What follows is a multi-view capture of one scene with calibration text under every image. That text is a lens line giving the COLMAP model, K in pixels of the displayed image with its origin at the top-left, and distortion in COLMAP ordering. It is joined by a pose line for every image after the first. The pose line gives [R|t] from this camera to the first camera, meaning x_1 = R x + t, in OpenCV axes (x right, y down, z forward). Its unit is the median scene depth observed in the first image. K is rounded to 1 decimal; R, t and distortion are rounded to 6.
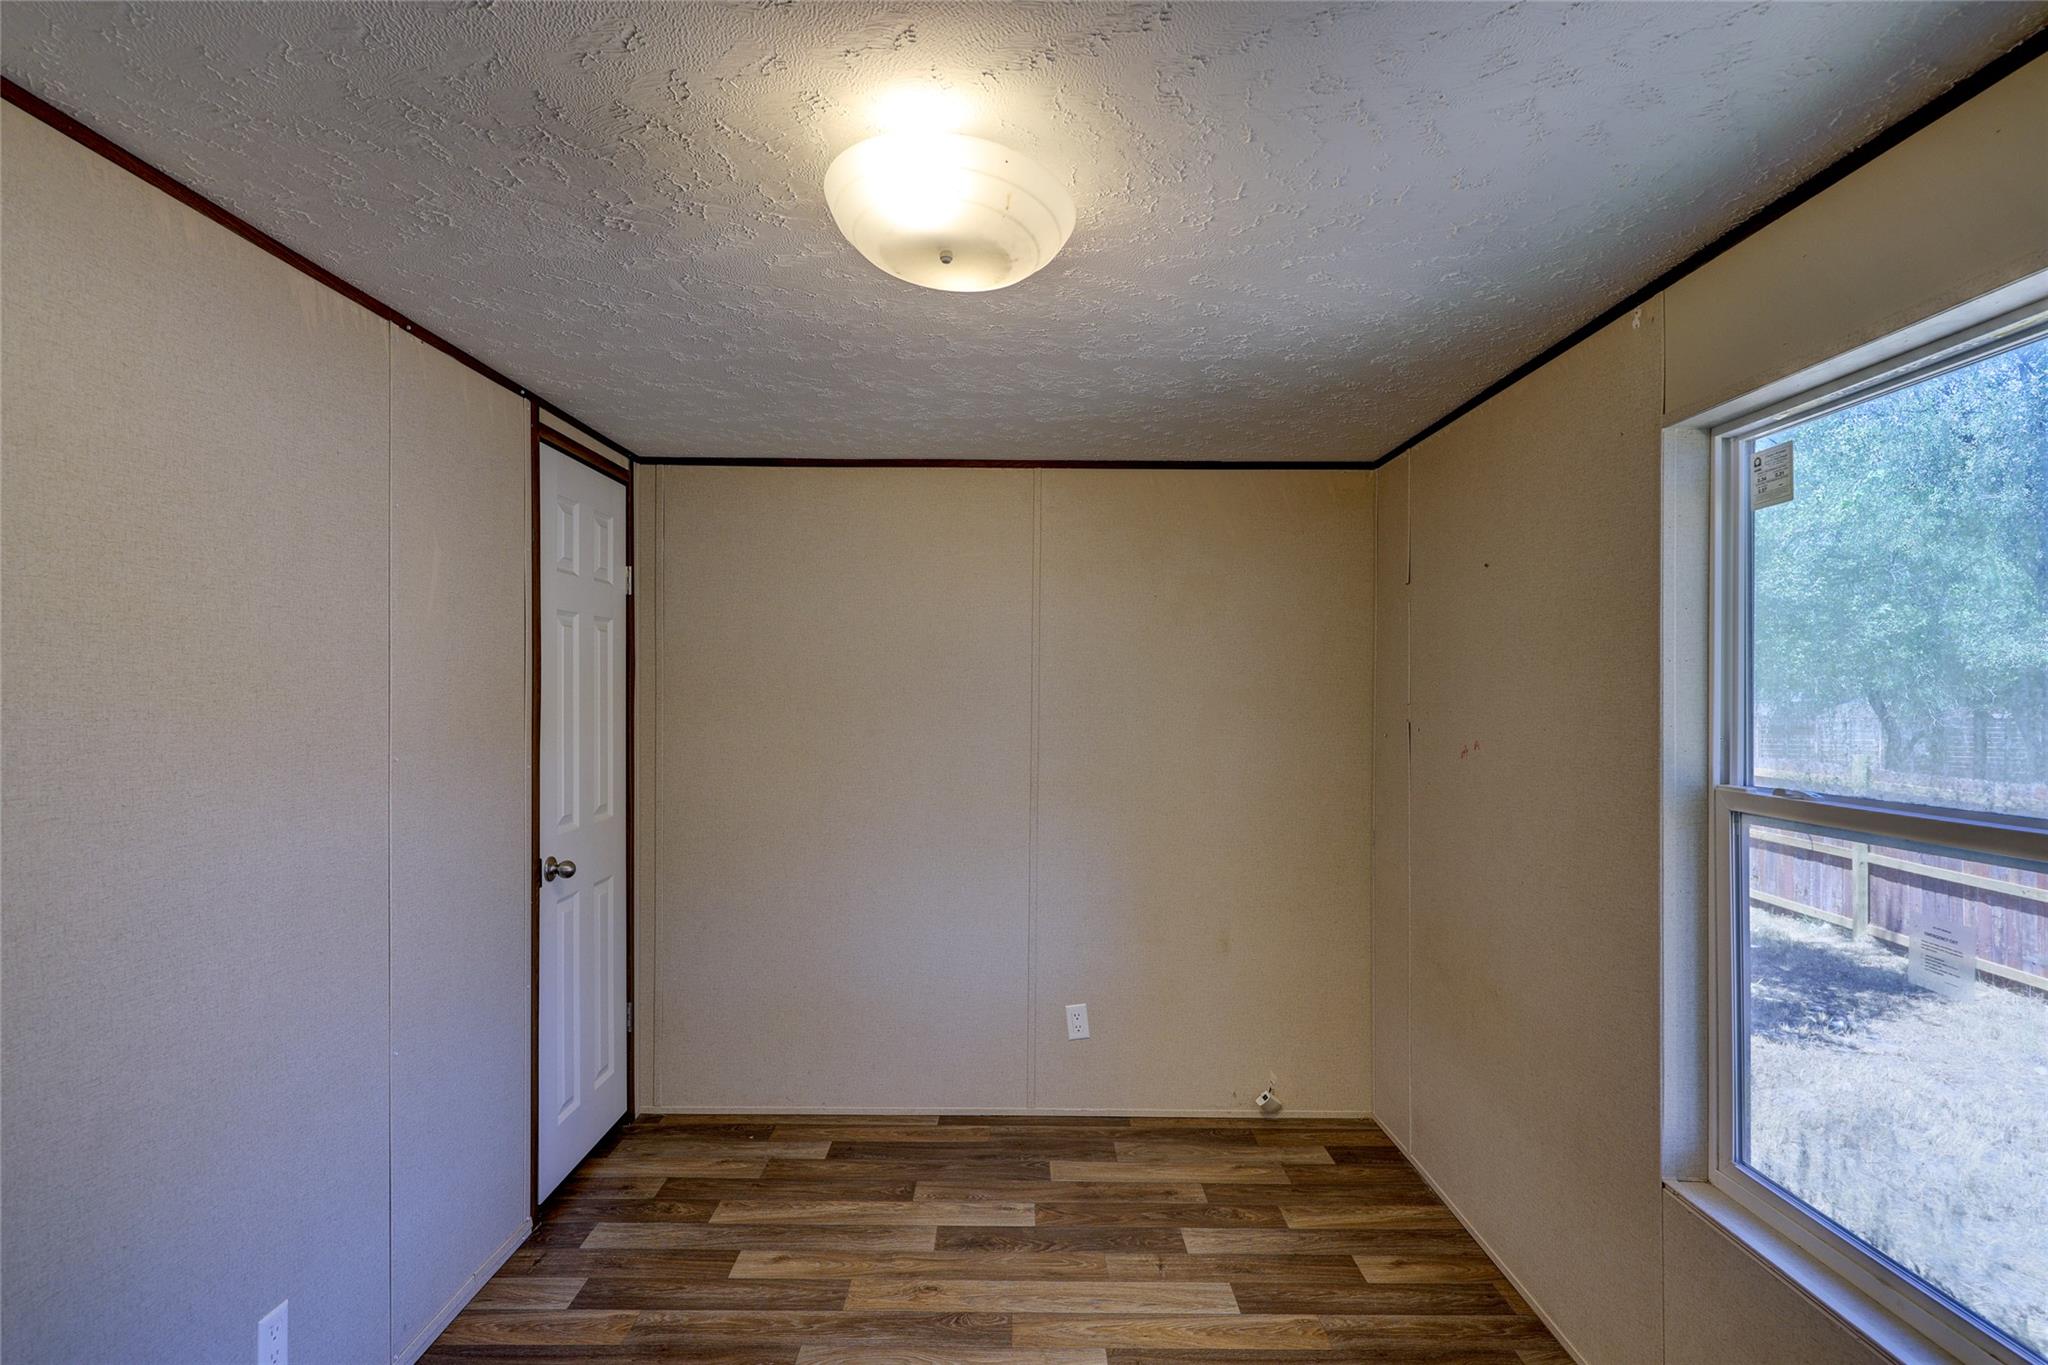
lens RADIAL K [[1022.7, 0, 1027.9], [0, 1022.7, 574.8], [0, 0, 1]] dist [-0.005647, -0.000621]
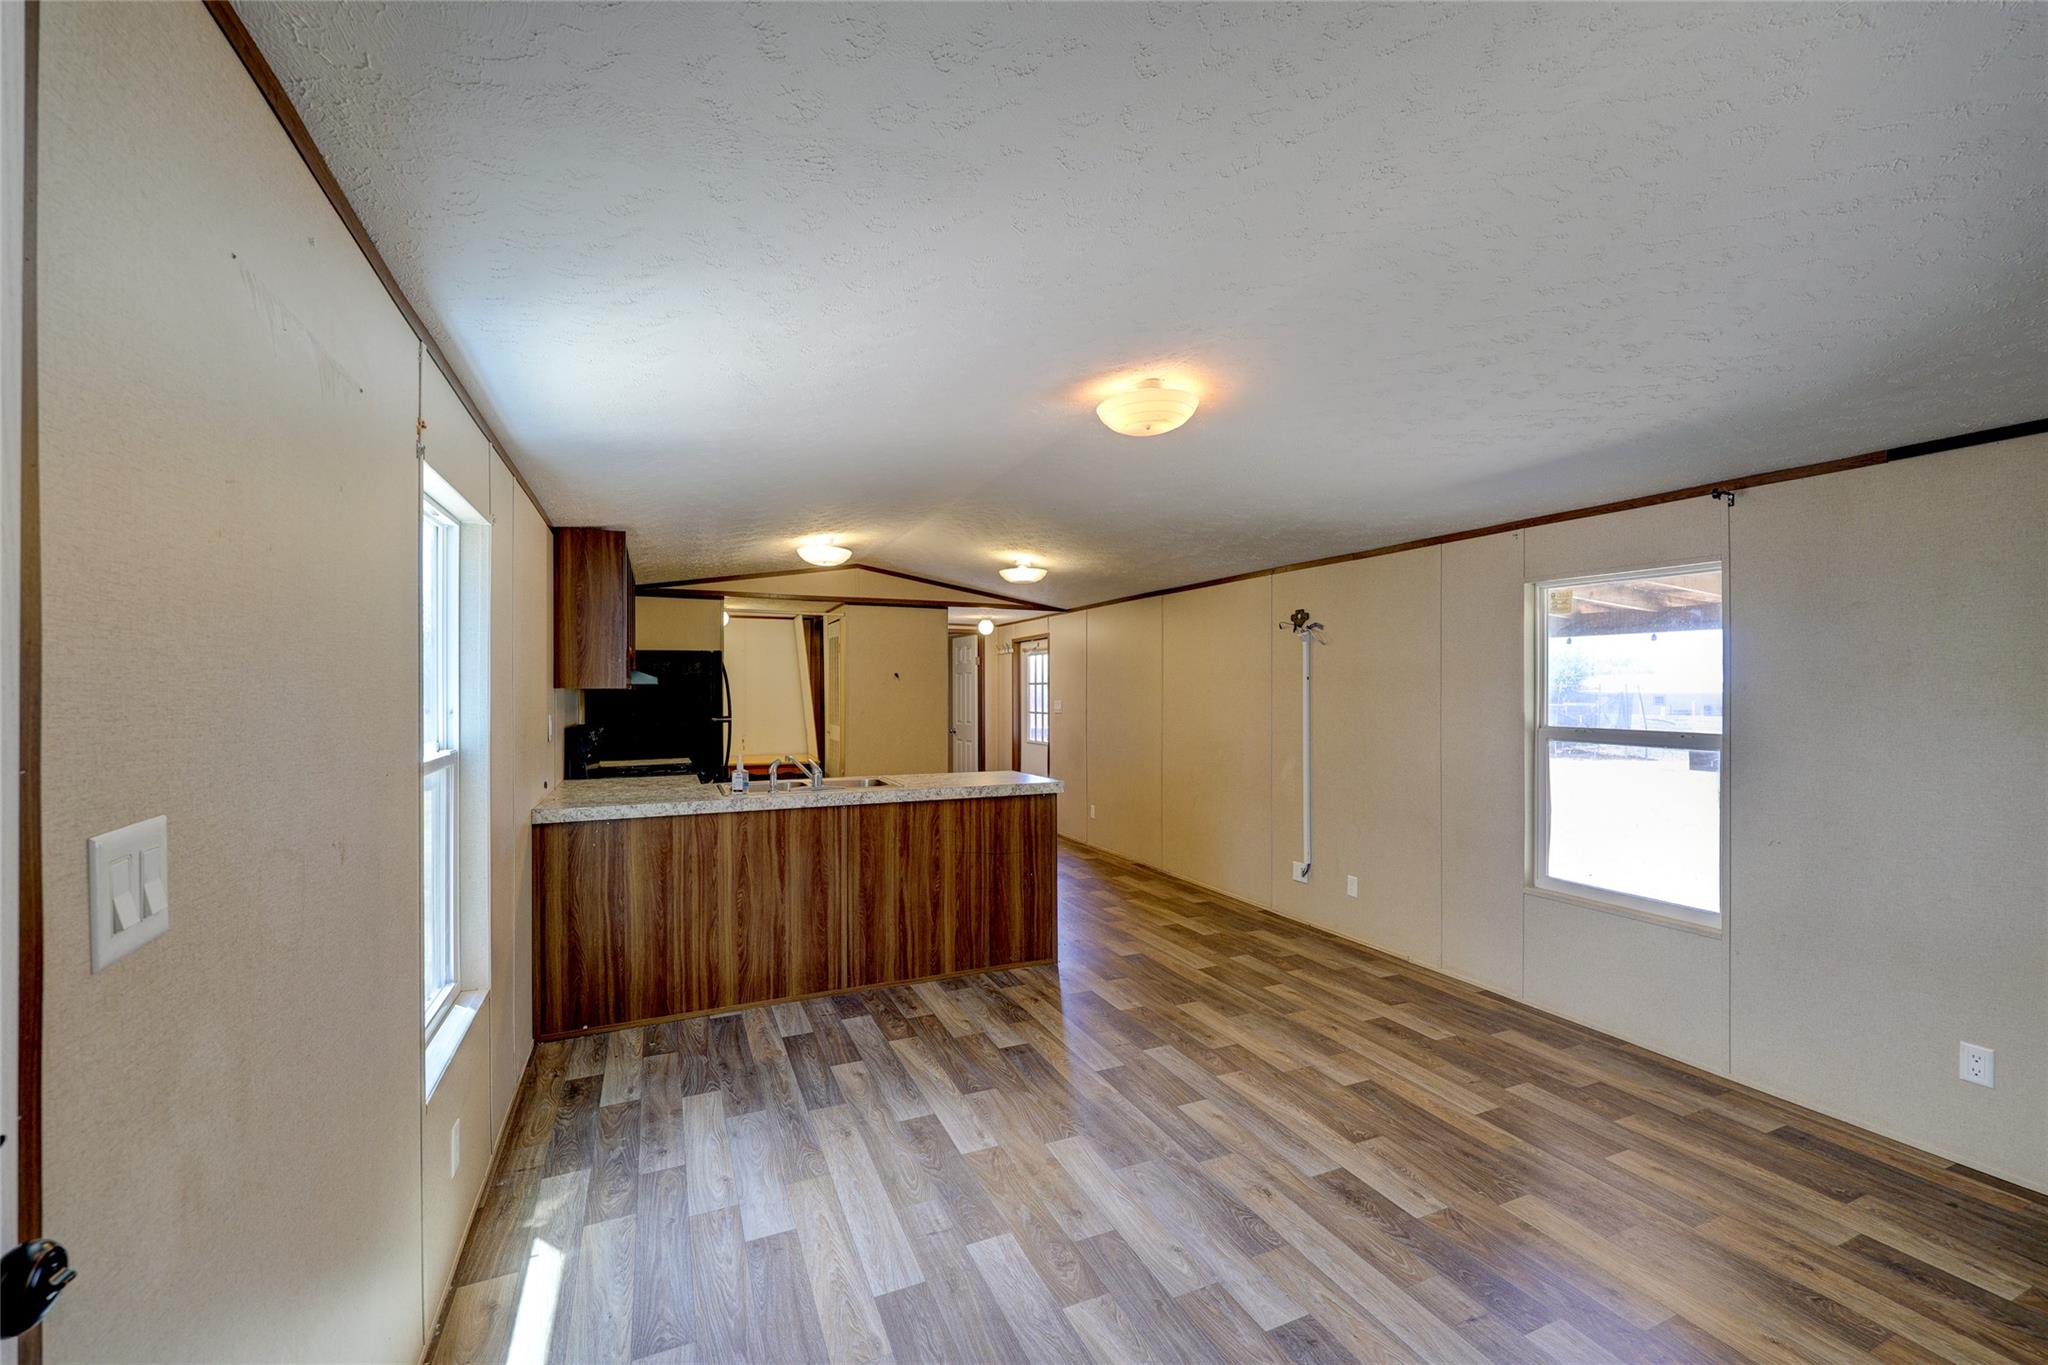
lens RADIAL K [[821.8, 0, 1028.5], [0, 821.8, 686.5], [0, 0, 1]] dist [0.004456, -0.000214]
pose [[0.409672, -0.009563, -0.912183, 0.954851], [0.100713, 0.994307, 0.034807, 0.009438], [0.906656, -0.106128, 0.408303, 0.002302]]
